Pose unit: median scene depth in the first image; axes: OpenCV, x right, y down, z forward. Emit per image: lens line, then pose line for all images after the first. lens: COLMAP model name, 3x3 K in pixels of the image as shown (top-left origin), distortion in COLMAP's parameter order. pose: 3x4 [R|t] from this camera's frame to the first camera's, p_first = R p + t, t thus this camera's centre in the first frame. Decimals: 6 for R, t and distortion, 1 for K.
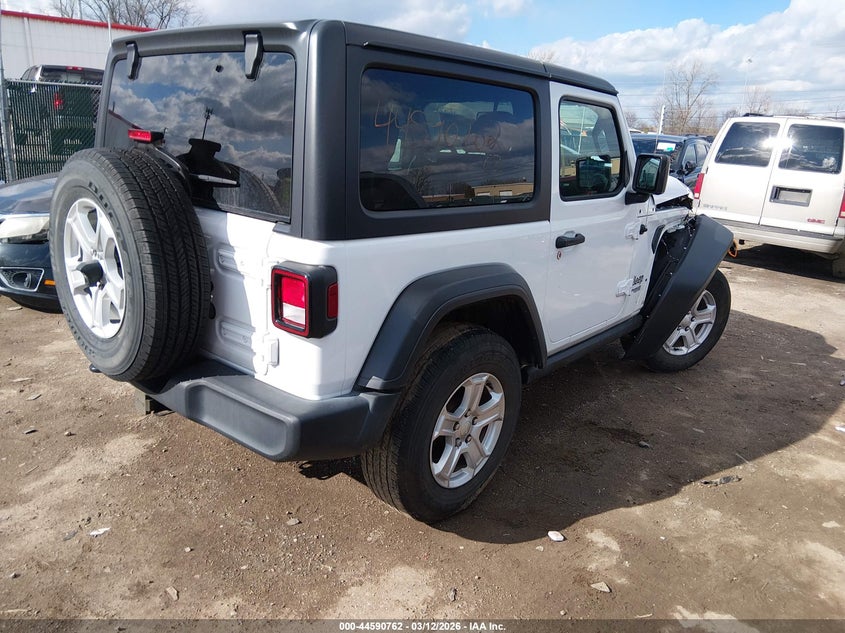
lens RADIAL K [[684.6, 0, 422.5], [0, 684.6, 316.5], [0, 0, 1]] dist [-0.004142, -0.007068]
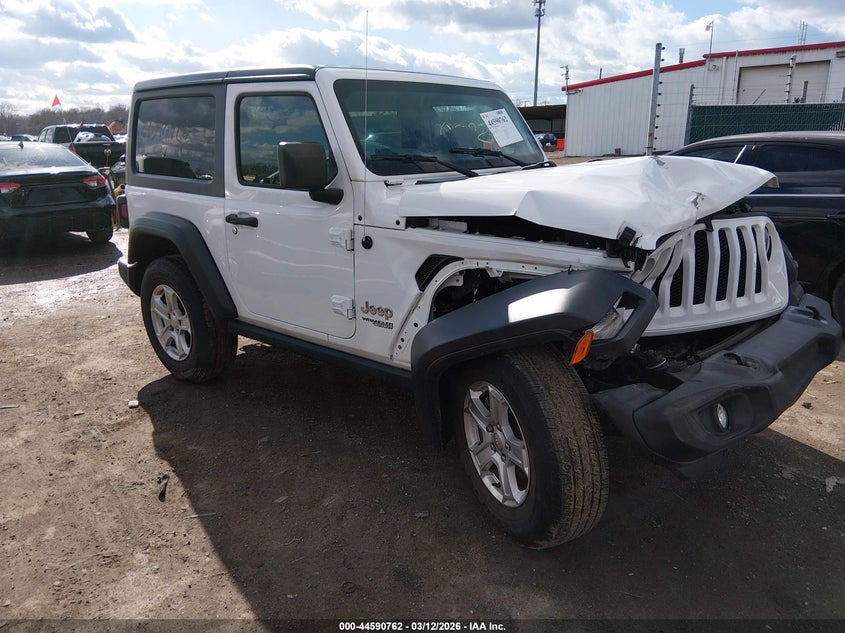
lens RADIAL K [[684.6, 0, 422.5], [0, 684.6, 316.5], [0, 0, 1]] dist [-0.004142, -0.007068]
pose [[-0.039754, 0.204492, -0.978061, 1.324349], [-0.281171, 0.936993, 0.207334, -0.276361], [0.958834, 0.283244, 0.020248, 1.289939]]
